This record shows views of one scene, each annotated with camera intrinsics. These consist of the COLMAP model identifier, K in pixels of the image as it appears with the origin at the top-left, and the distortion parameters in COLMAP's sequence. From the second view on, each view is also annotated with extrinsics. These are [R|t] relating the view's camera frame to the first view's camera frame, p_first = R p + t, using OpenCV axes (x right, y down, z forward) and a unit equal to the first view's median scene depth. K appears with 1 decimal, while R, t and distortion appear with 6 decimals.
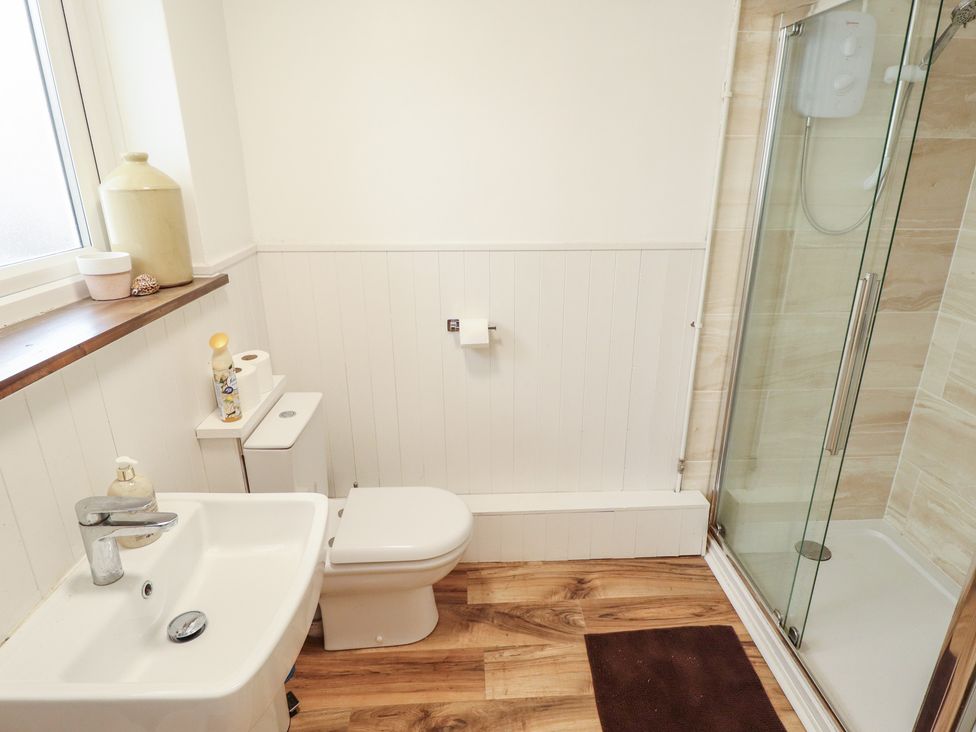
lens RADIAL K [[583.6, 0, 490.7], [0, 583.6, 368.1], [0, 0, 1]] dist [0.002345, -0.004018]
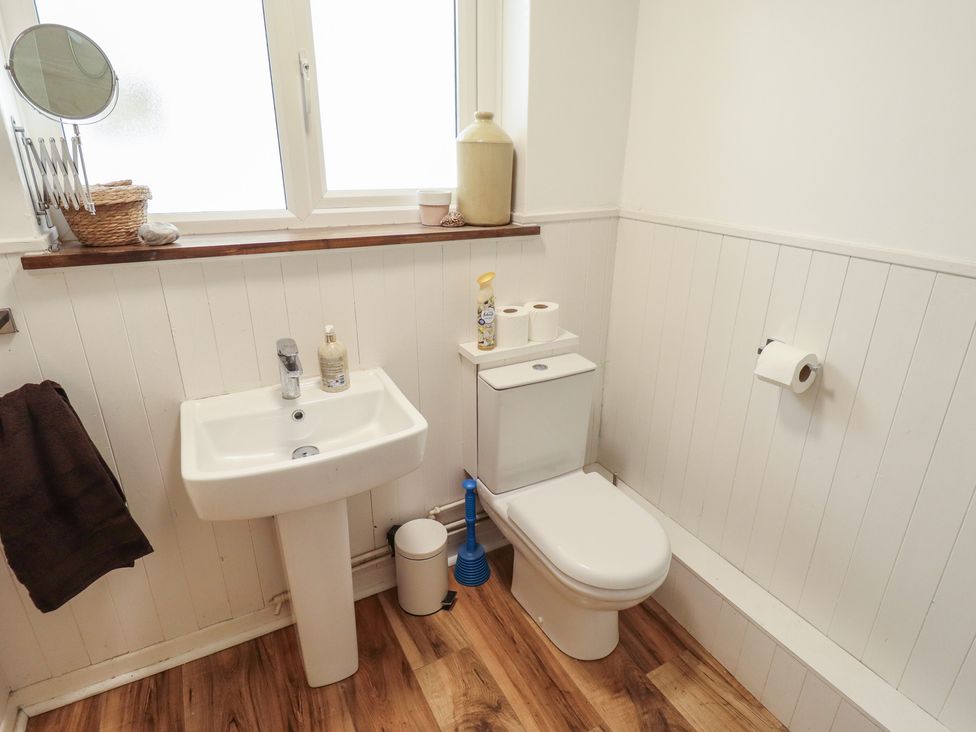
lens RADIAL K [[542.0, 0, 489.3], [0, 542.0, 359.4], [0, 0, 1]] dist [-0.008538, -0.001297]
pose [[0.441866, 0.332666, -0.833119, 0.386894], [-0.318386, 0.926396, 0.201048, -0.093211], [0.838680, 0.176418, 0.515259, 0.399856]]
